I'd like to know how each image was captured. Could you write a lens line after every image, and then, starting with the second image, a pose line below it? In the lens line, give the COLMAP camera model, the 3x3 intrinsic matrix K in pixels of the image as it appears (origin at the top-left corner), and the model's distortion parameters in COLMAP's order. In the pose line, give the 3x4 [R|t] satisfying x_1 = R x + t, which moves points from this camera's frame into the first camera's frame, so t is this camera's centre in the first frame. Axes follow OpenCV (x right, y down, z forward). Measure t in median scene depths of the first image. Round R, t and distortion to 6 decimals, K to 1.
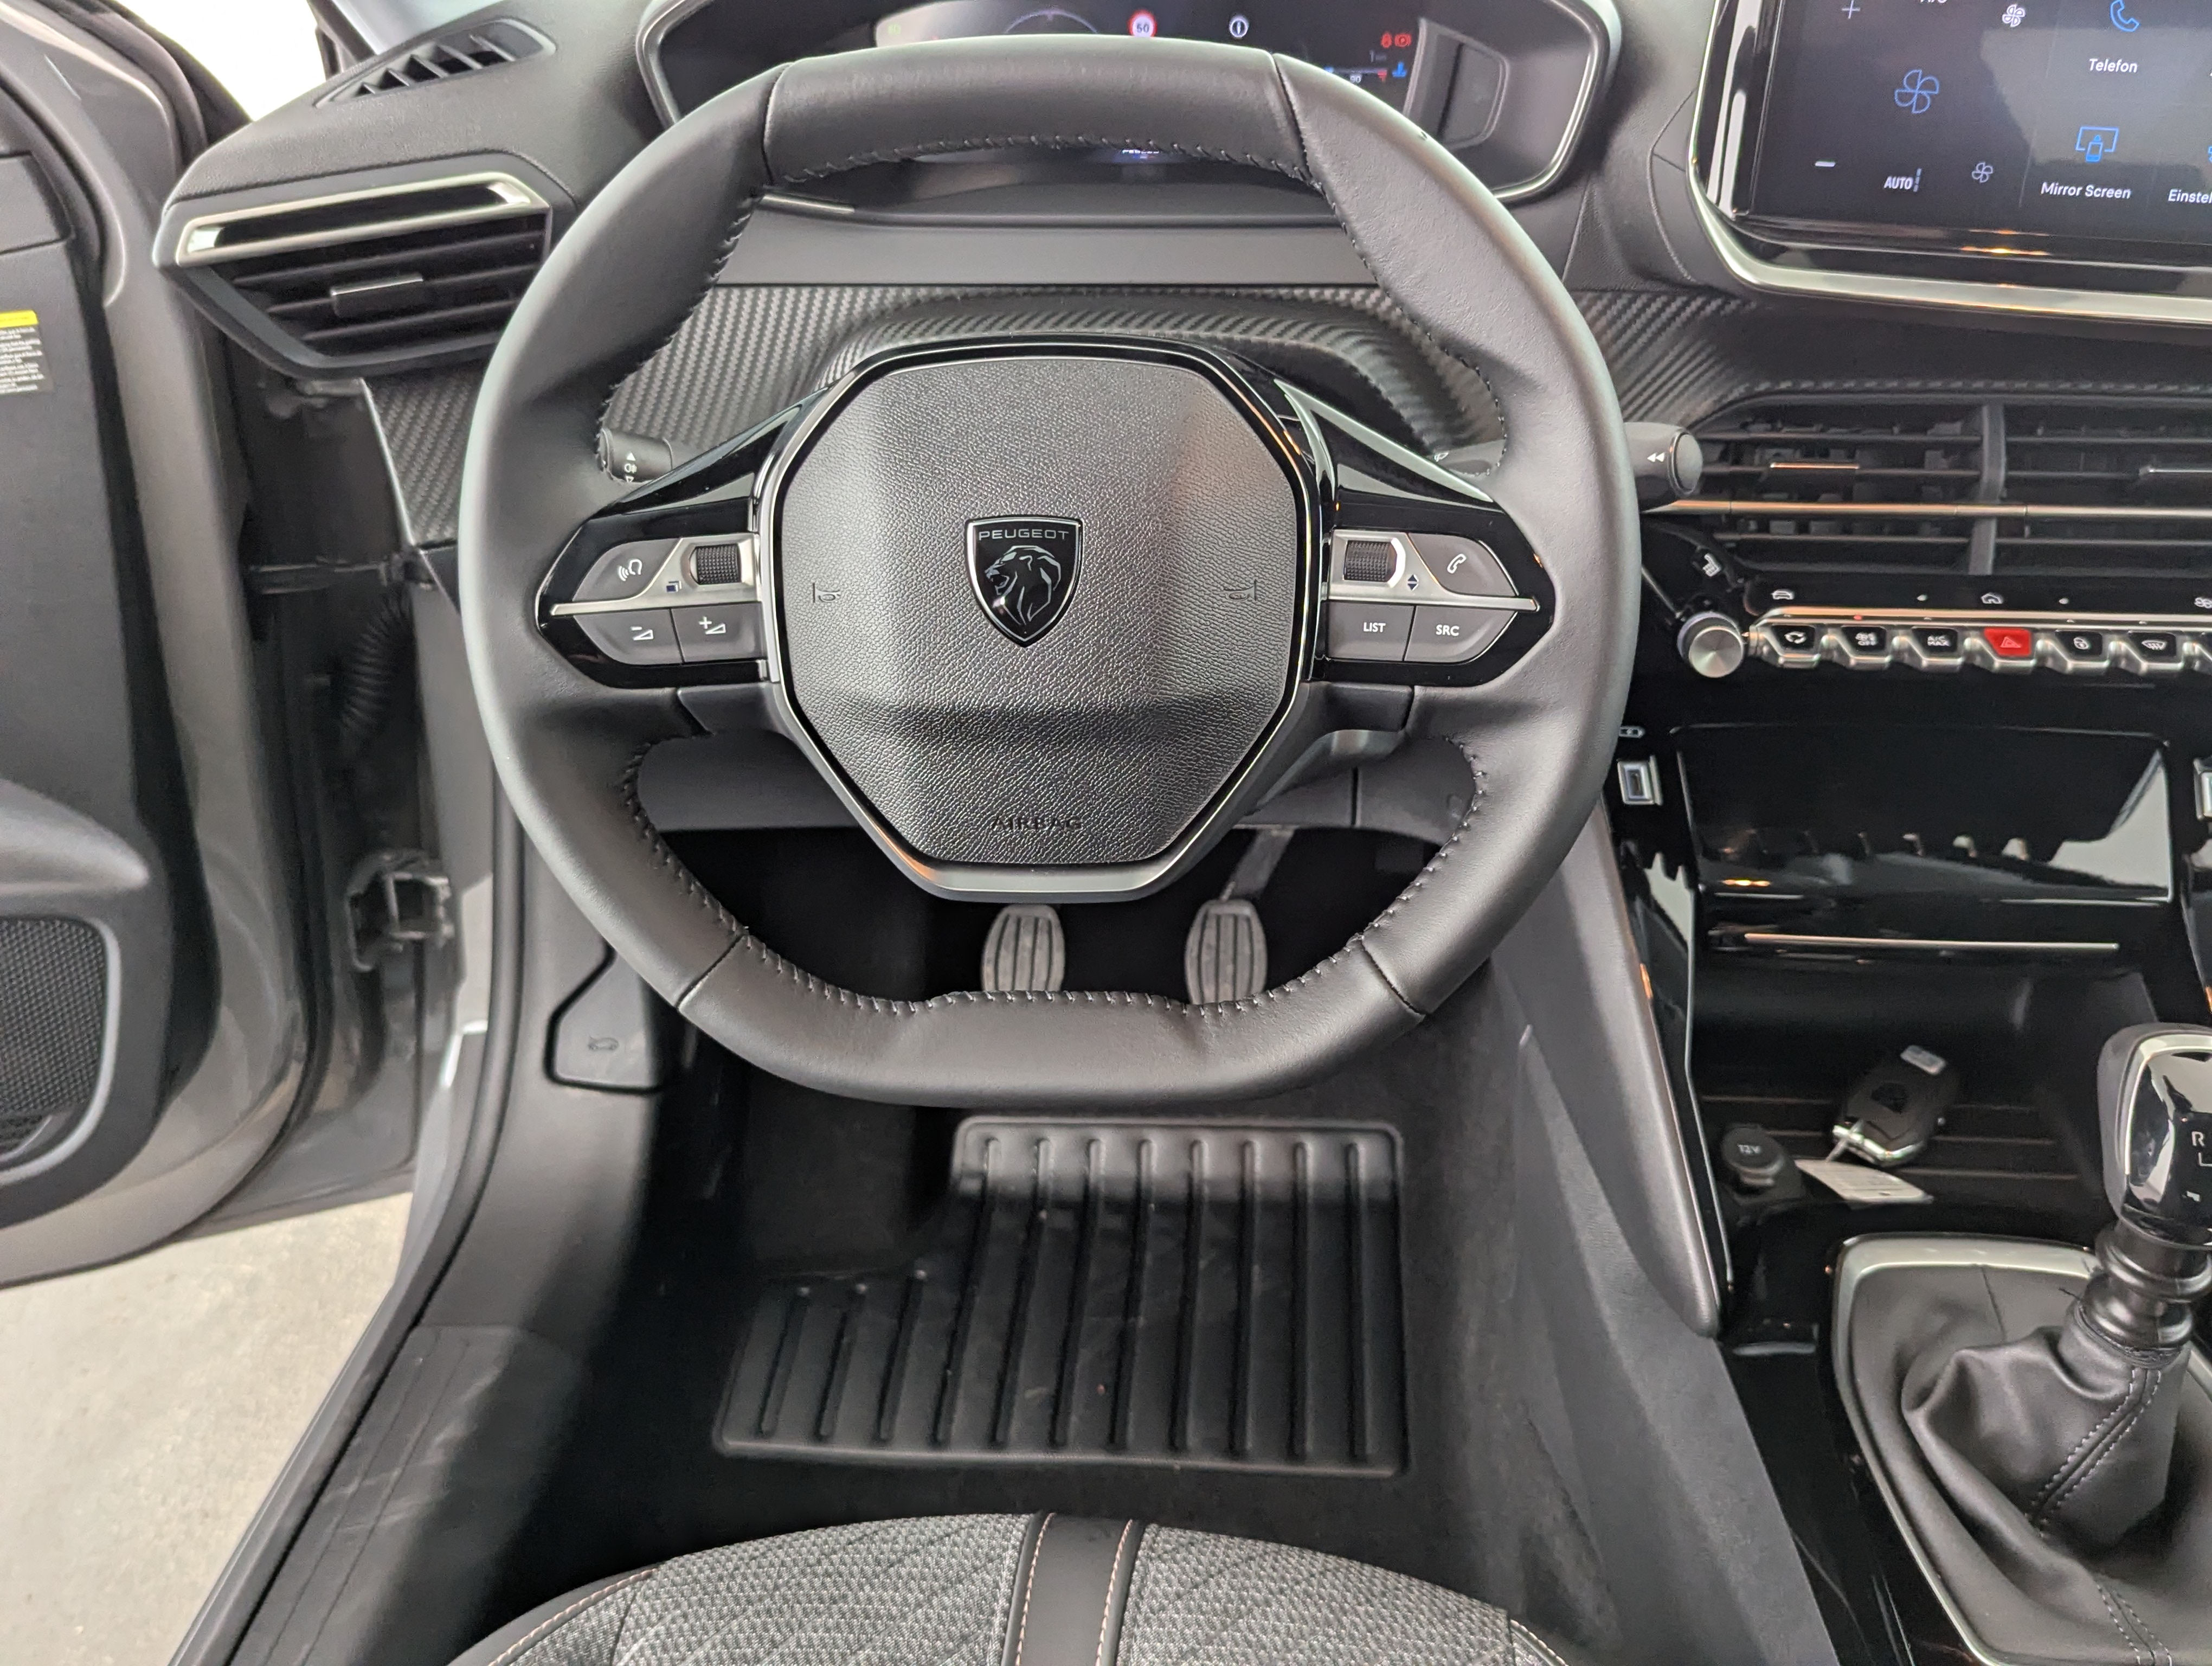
lens RADIAL K [[1994.2, 0, 1154.4], [0, 1994.2, 799.9], [0, 0, 1]] dist [0.014200, 0.012143]
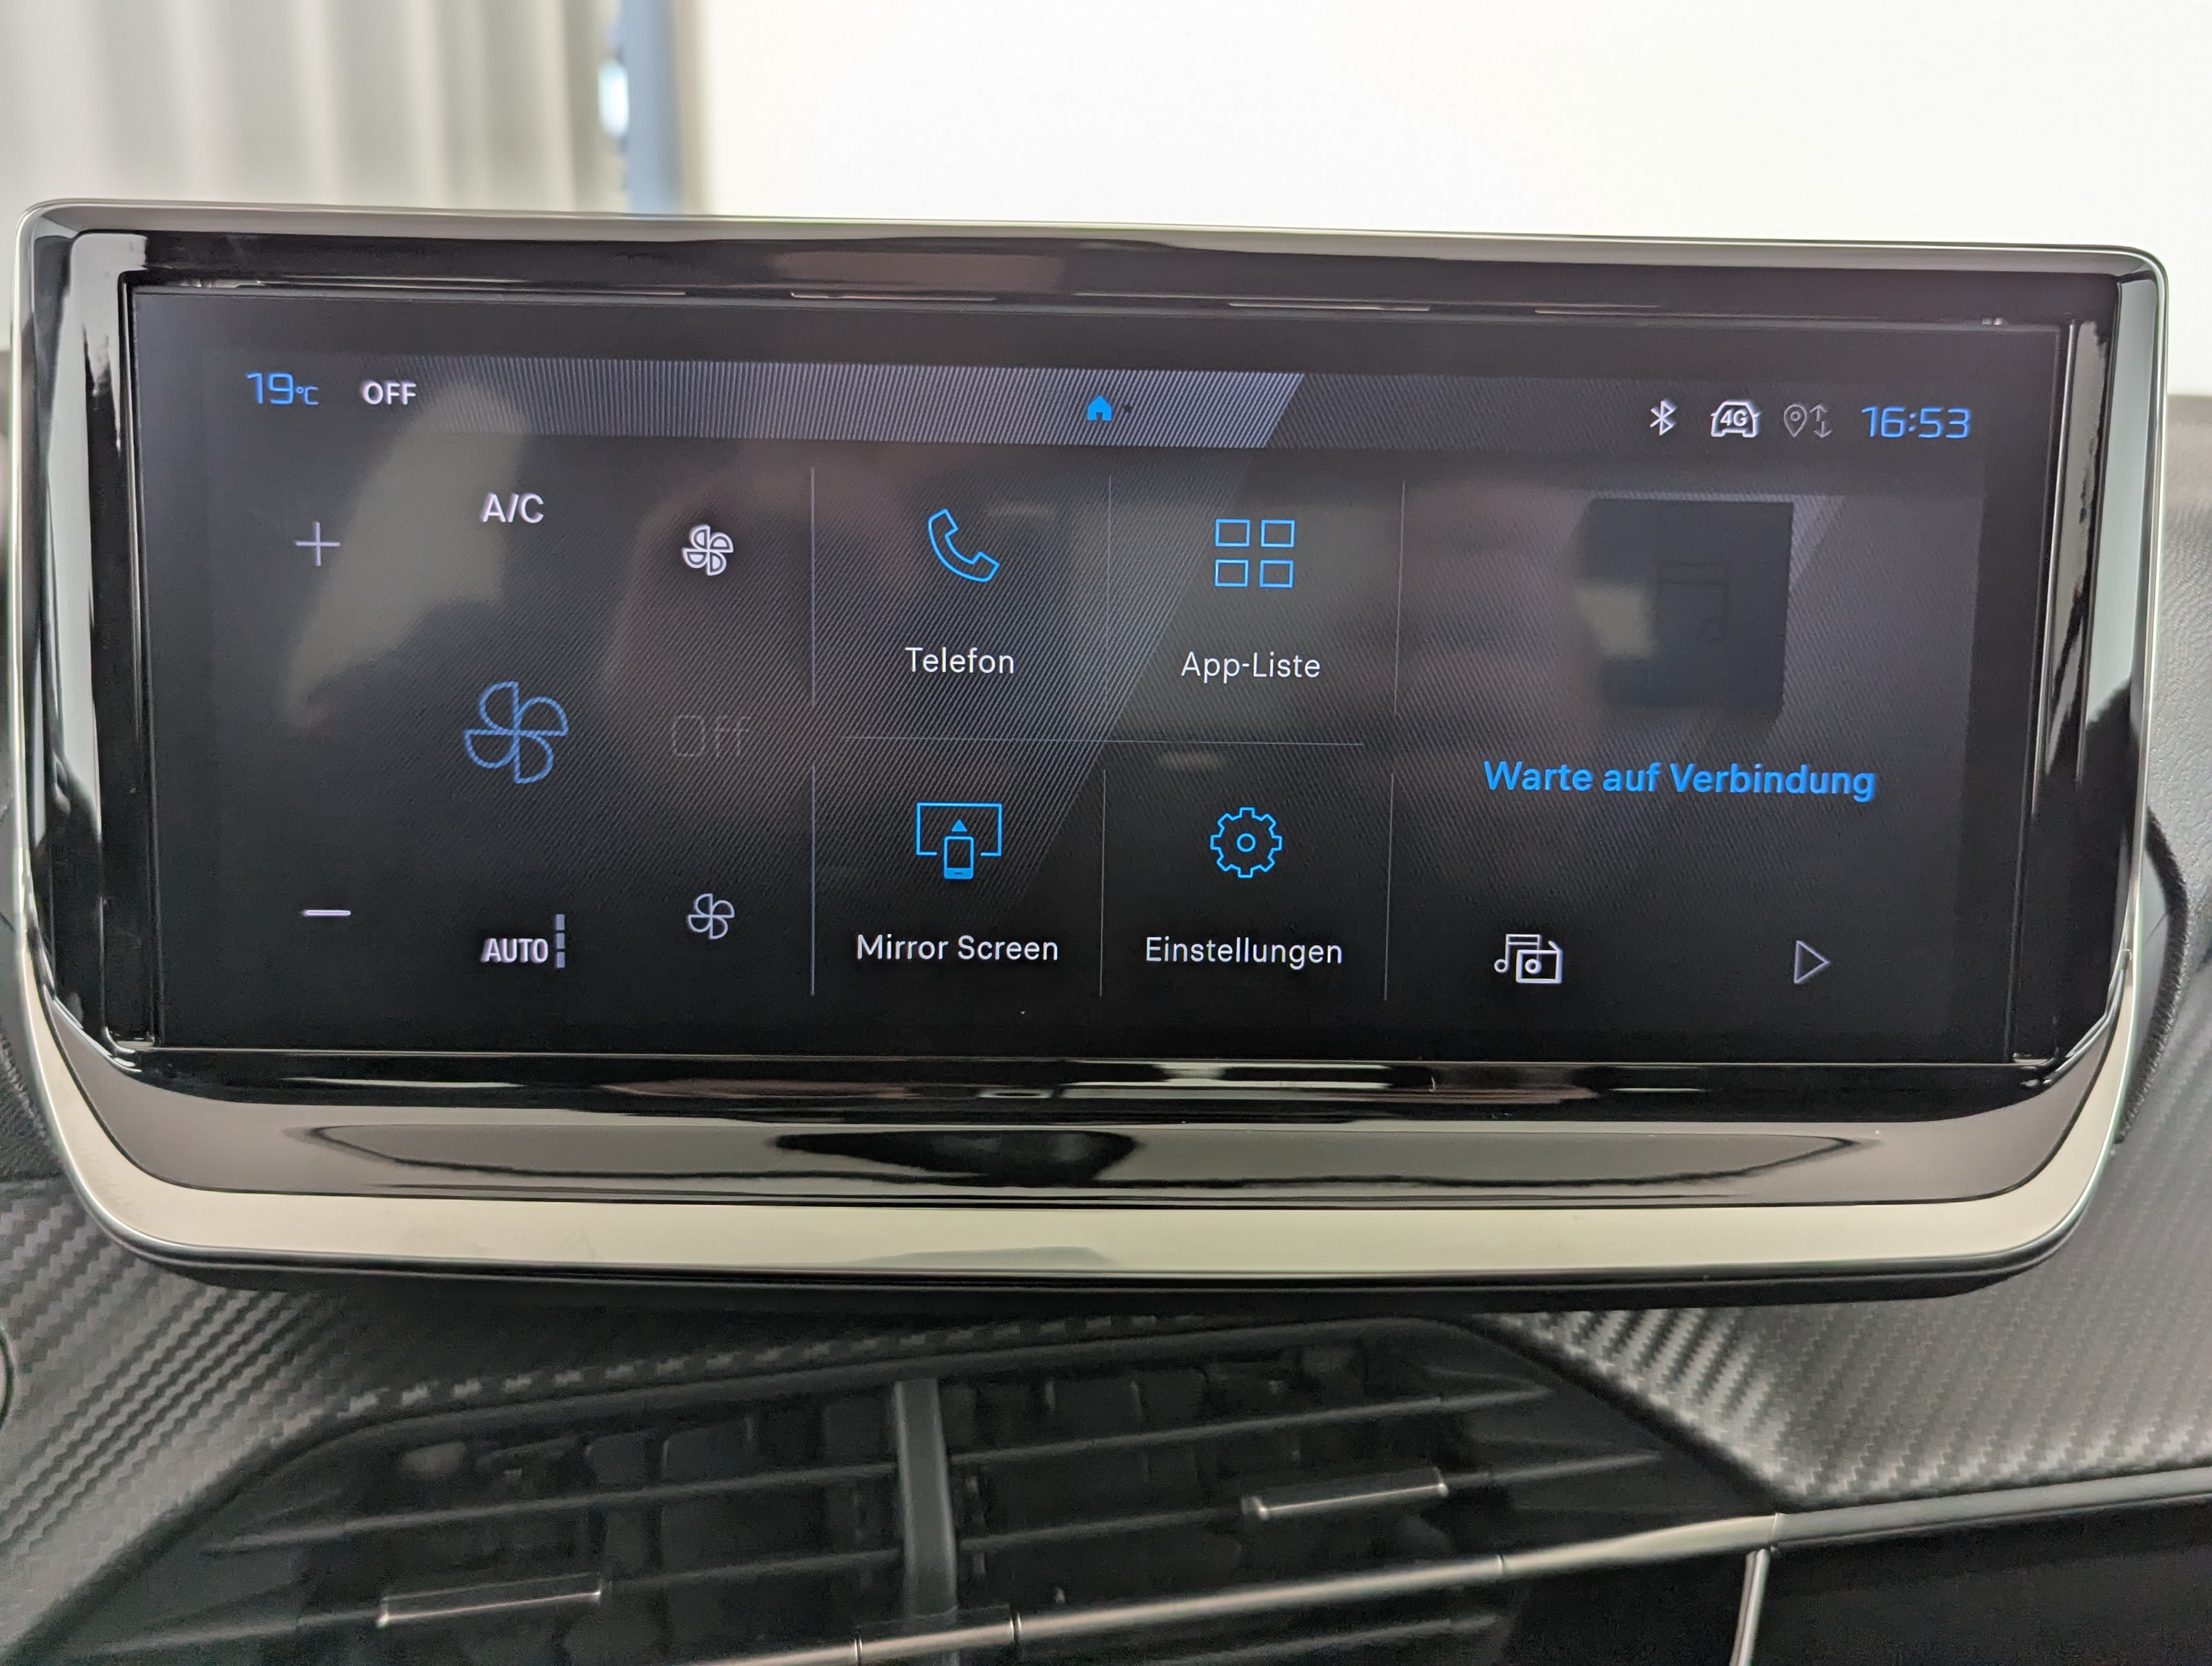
lens RADIAL K [[1974.1, 0, 1113.7], [0, 1974.1, 836.7], [0, 0, 1]] dist [0.084515, -0.083887]
pose [[0.954531, -0.061041, 0.291794, 0.437224], [0.134528, 0.961680, -0.238900, -0.259851], [-0.266030, 0.267292, 0.926166, 0.707602]]
